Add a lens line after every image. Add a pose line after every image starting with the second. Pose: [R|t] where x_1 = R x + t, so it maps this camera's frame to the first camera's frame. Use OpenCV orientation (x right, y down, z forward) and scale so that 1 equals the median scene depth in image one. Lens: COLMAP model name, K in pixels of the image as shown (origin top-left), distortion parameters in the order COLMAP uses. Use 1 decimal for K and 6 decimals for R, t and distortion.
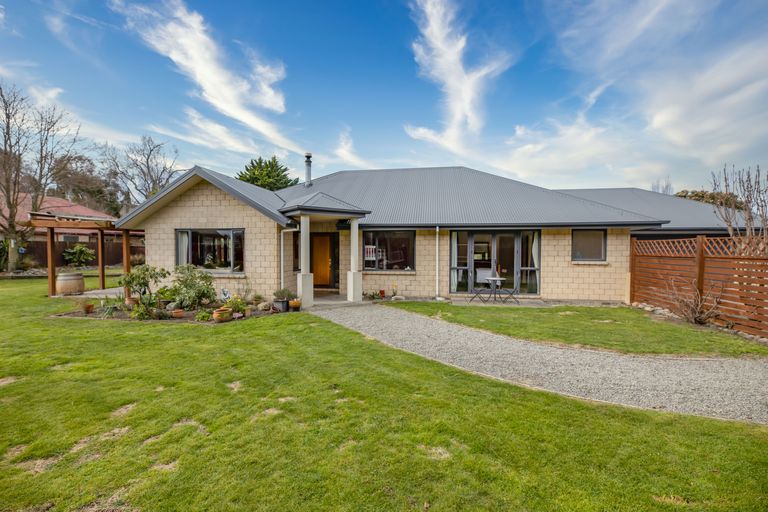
lens RADIAL K [[317.3, 0, 384.0], [0, 317.3, 256.0], [0, 0, 1]] dist [0.000712, 0.000056]
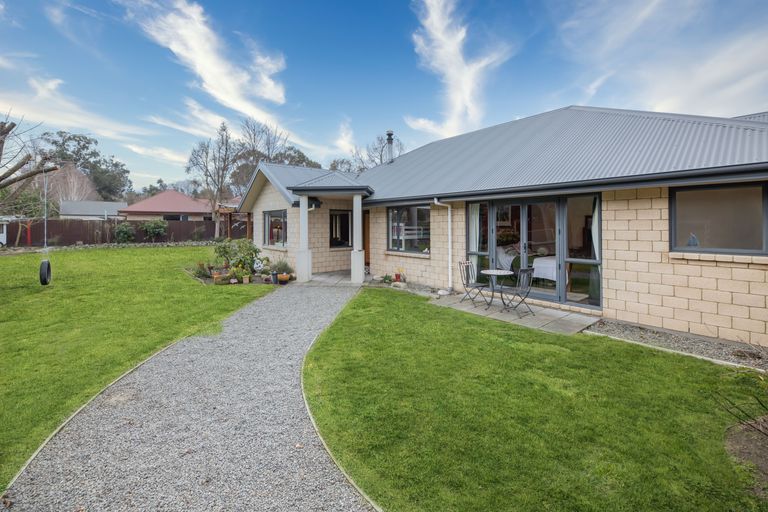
lens RADIAL K [[321.8, 0, 379.7], [0, 321.8, 224.0], [0, 0, 1]] dist [-0.001022, -0.000158]
pose [[0.747404, -0.005440, -0.664347, 0.556337], [-0.013108, 0.999651, -0.022931, -0.009105], [0.664240, 0.025847, 0.747072, 0.308850]]
